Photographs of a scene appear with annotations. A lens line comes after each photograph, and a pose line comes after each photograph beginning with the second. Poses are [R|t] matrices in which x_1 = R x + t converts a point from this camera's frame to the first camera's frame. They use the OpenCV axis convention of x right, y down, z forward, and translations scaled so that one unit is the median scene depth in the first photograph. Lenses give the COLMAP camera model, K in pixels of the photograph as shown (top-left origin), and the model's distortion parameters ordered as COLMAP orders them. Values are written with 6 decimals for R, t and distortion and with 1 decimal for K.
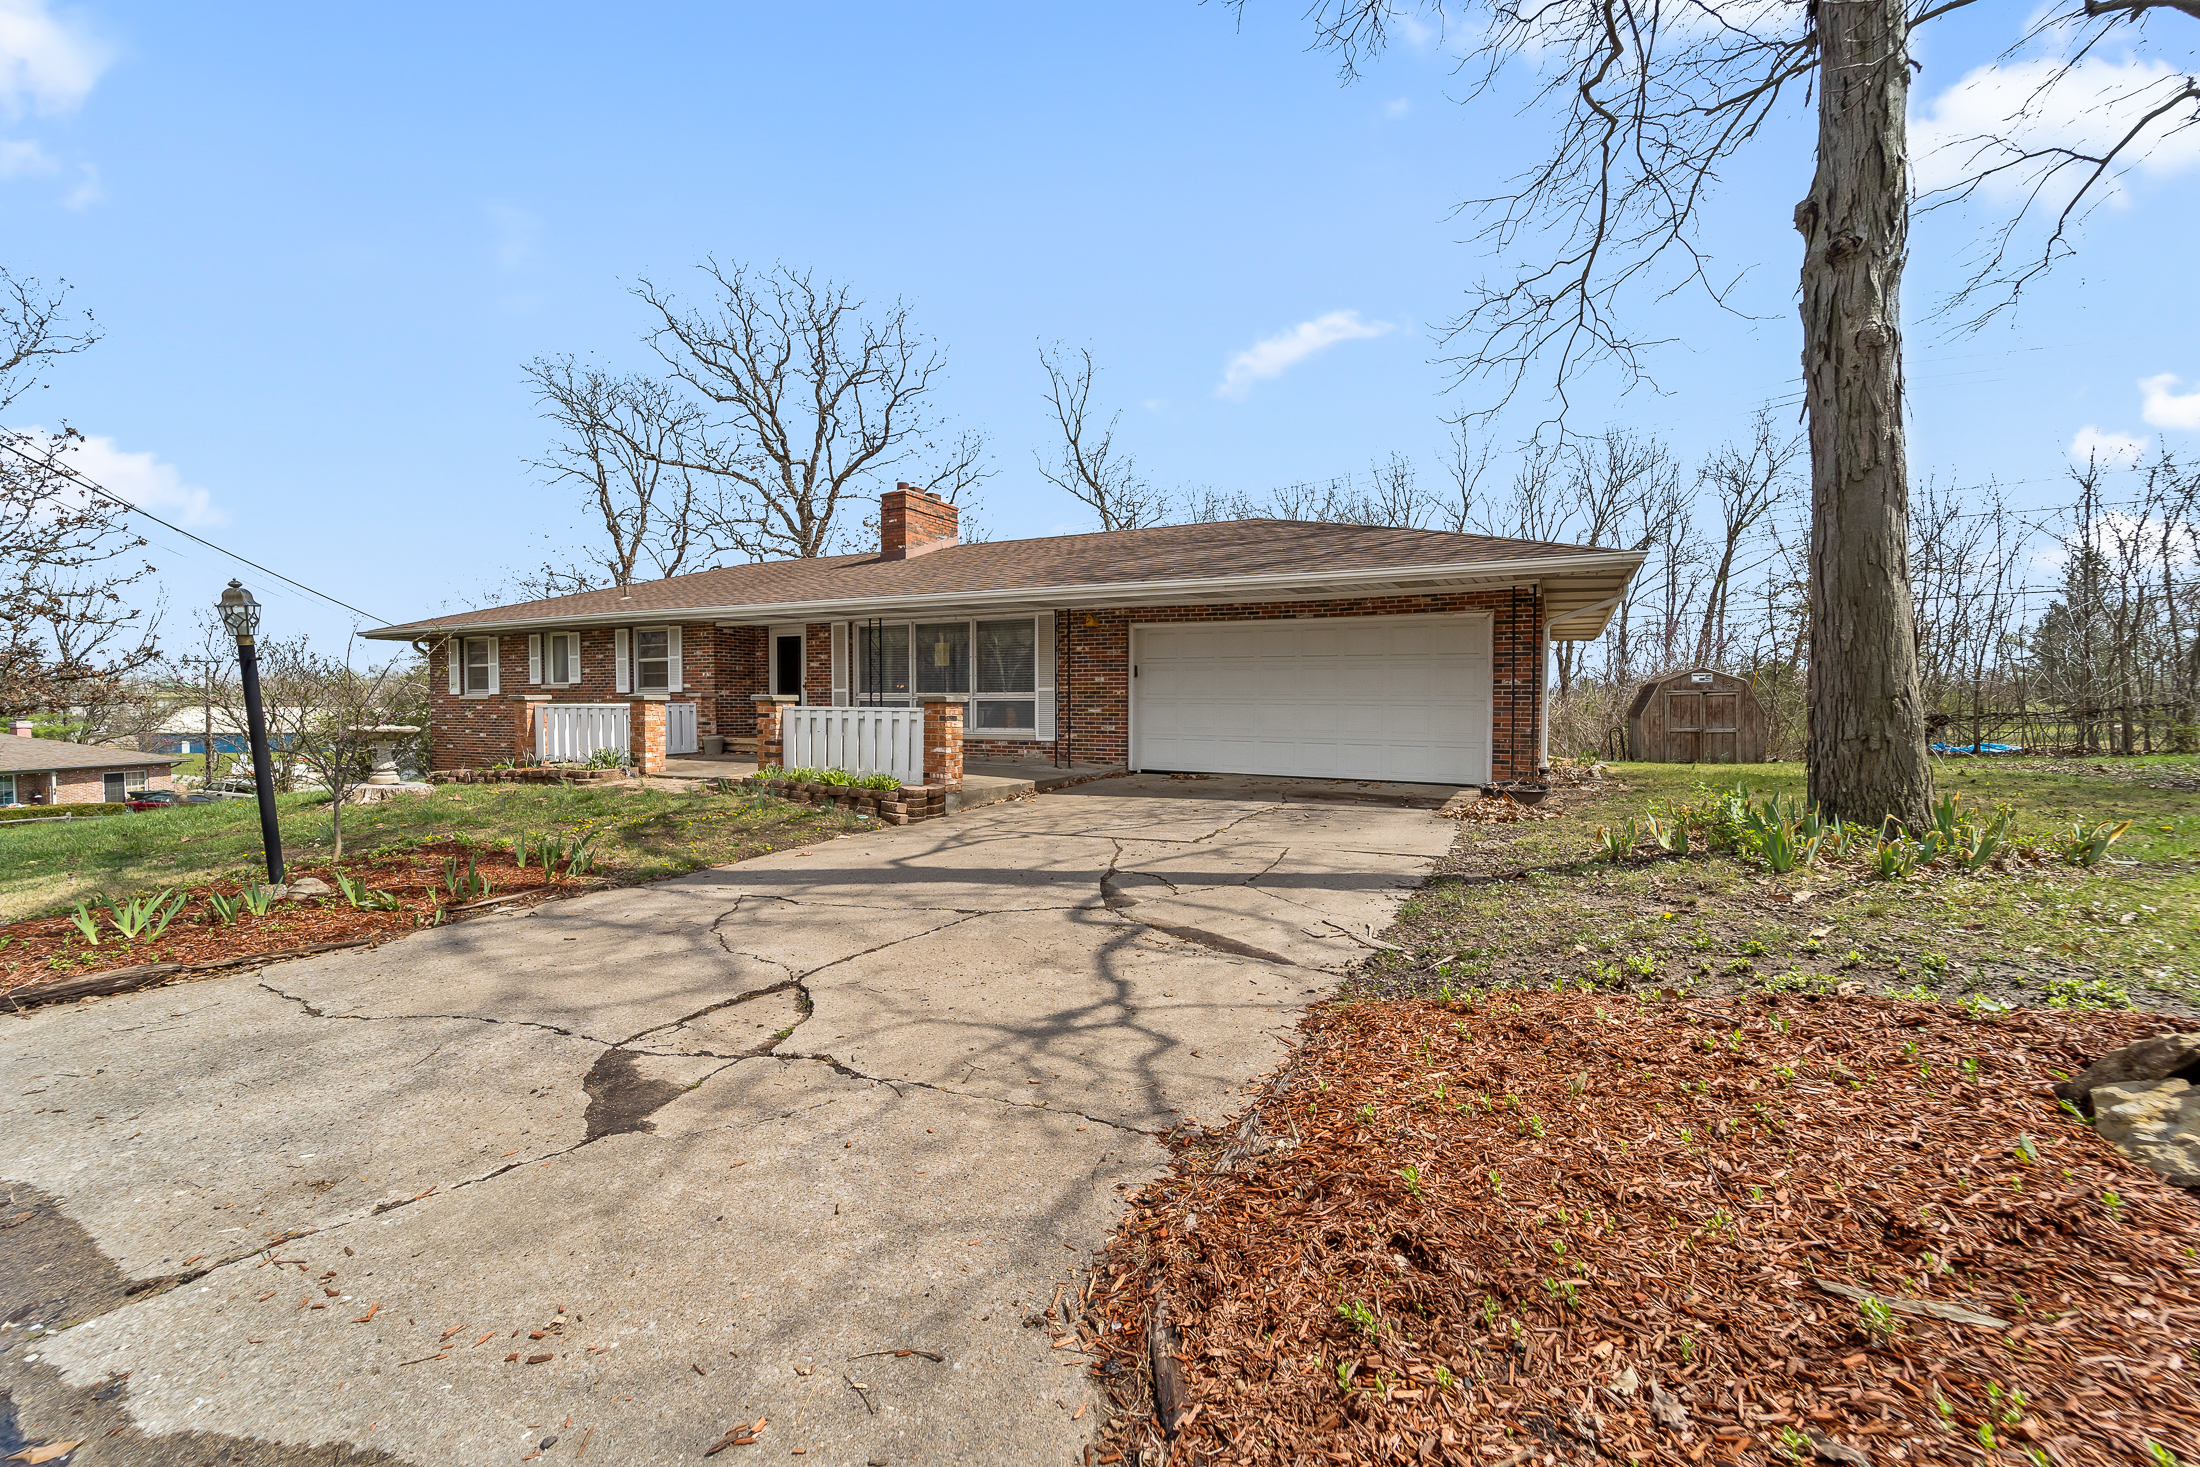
lens RADIAL K [[901.8, 0, 1094.0], [0, 901.8, 728.1], [0, 0, 1]] dist [0.004698, 0.001387]
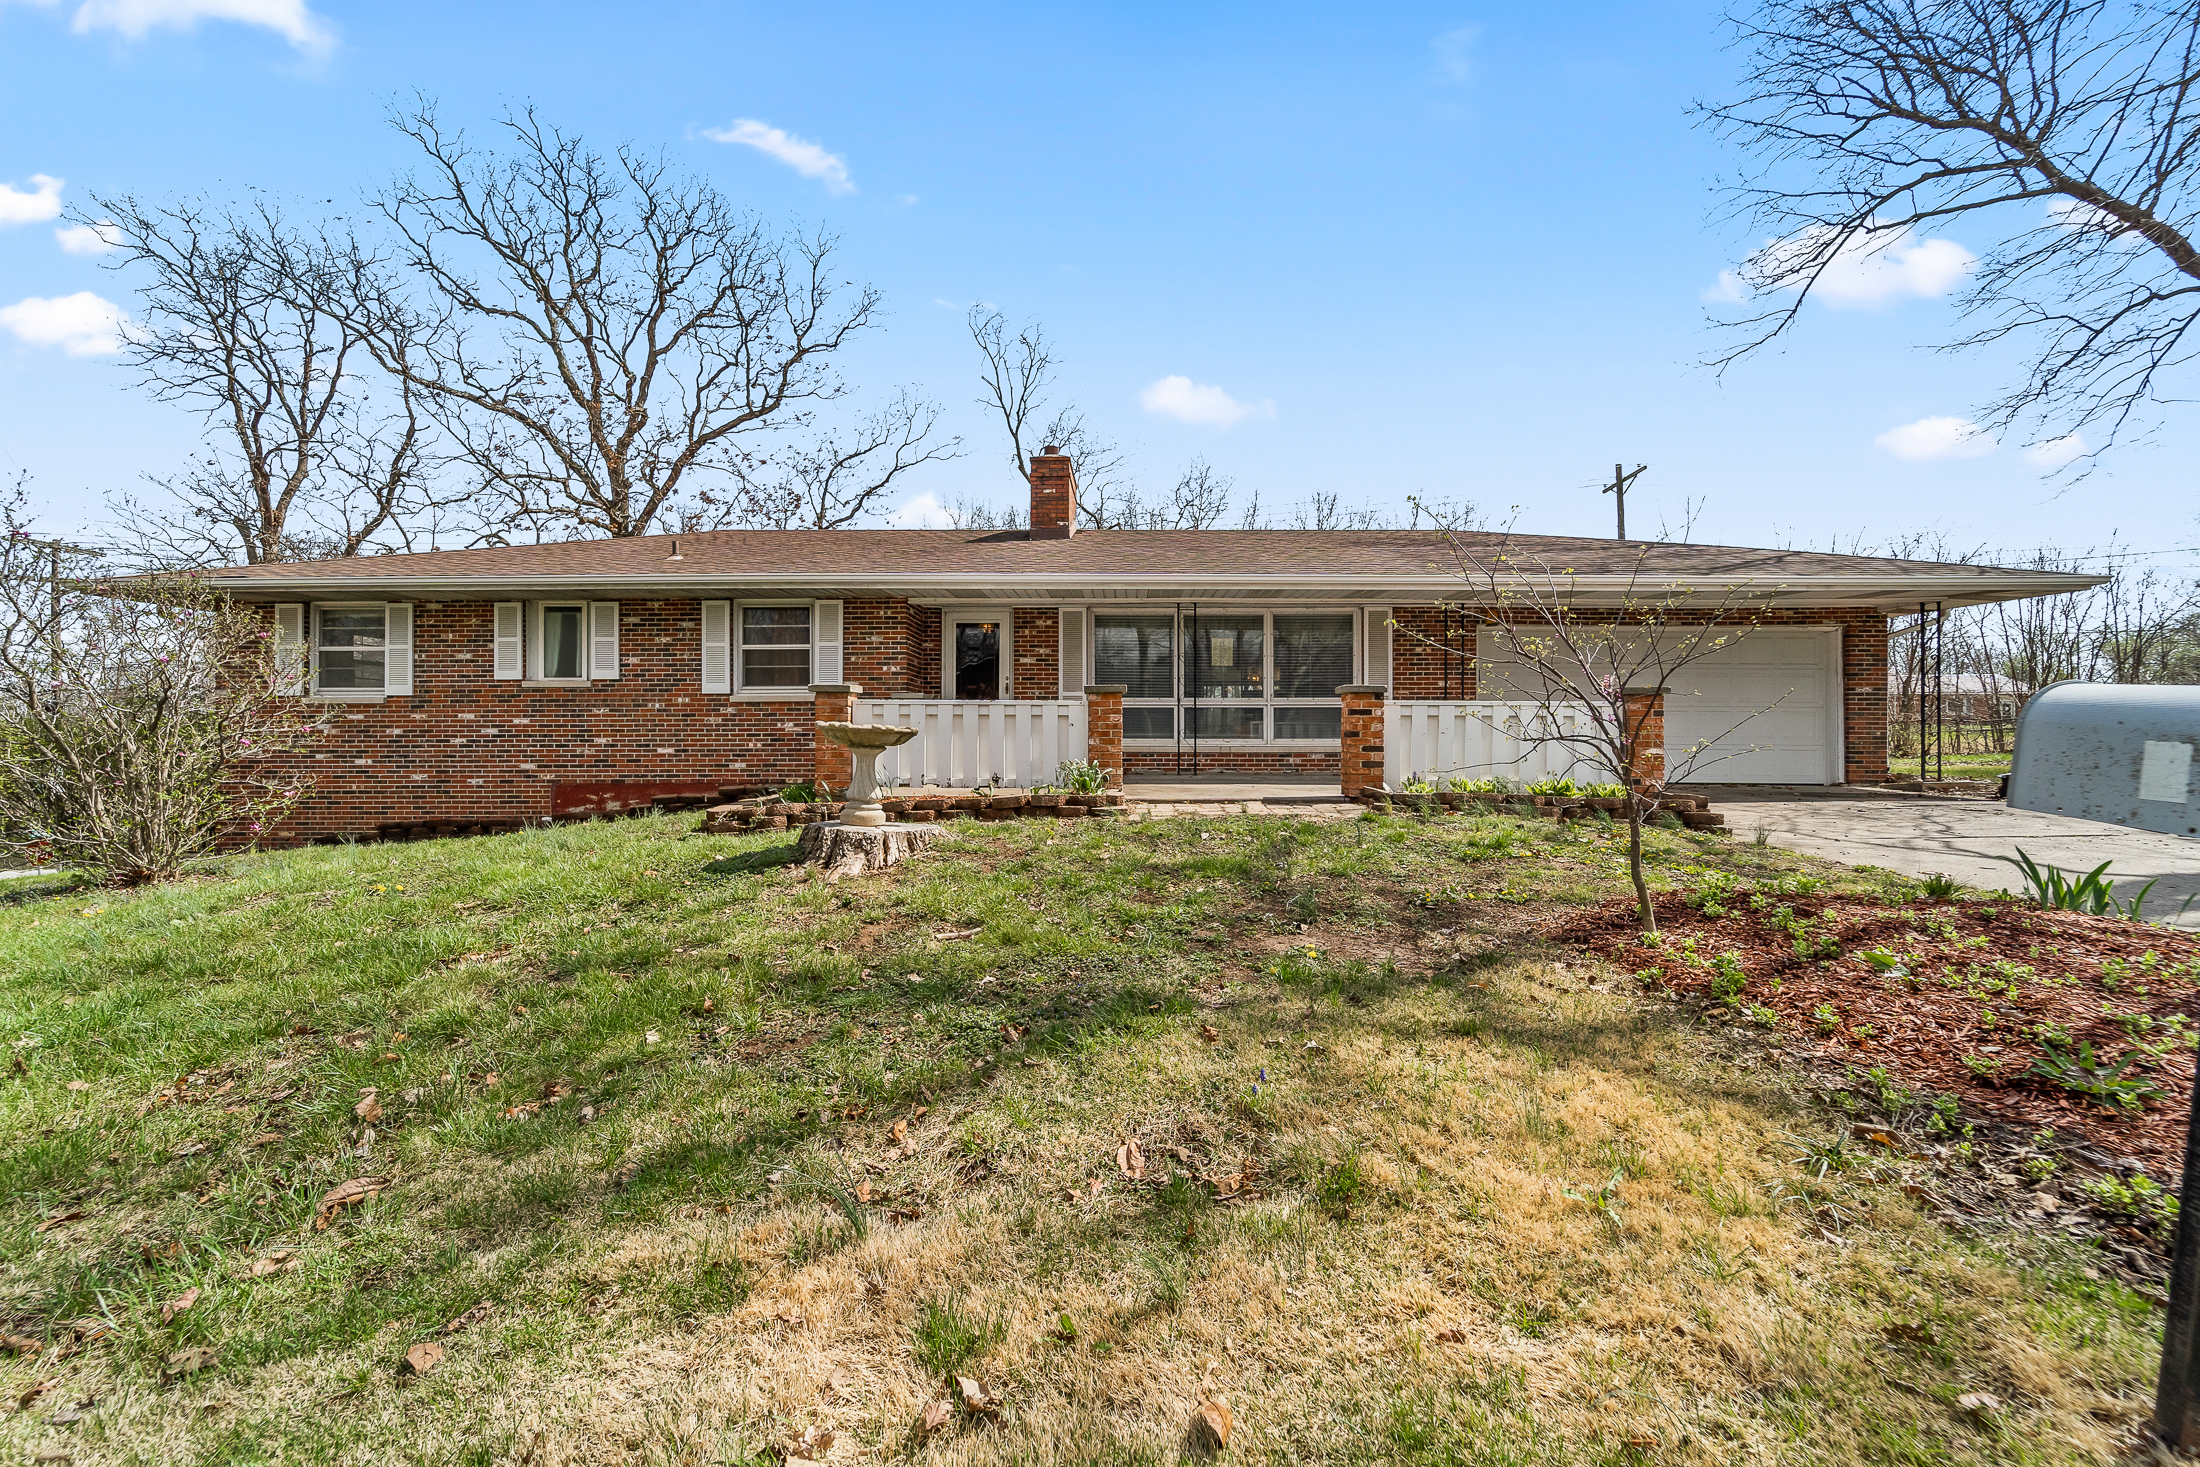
lens RADIAL K [[901.8, 0, 1099.4], [0, 901.8, 725.4], [0, 0, 1]] dist [0.004698, 0.001387]
pose [[0.899539, 0.004313, 0.436819, -0.539528], [0.013279, 0.999219, -0.037210, 0.013501], [-0.436639, 0.039272, 0.898779, 0.255306]]
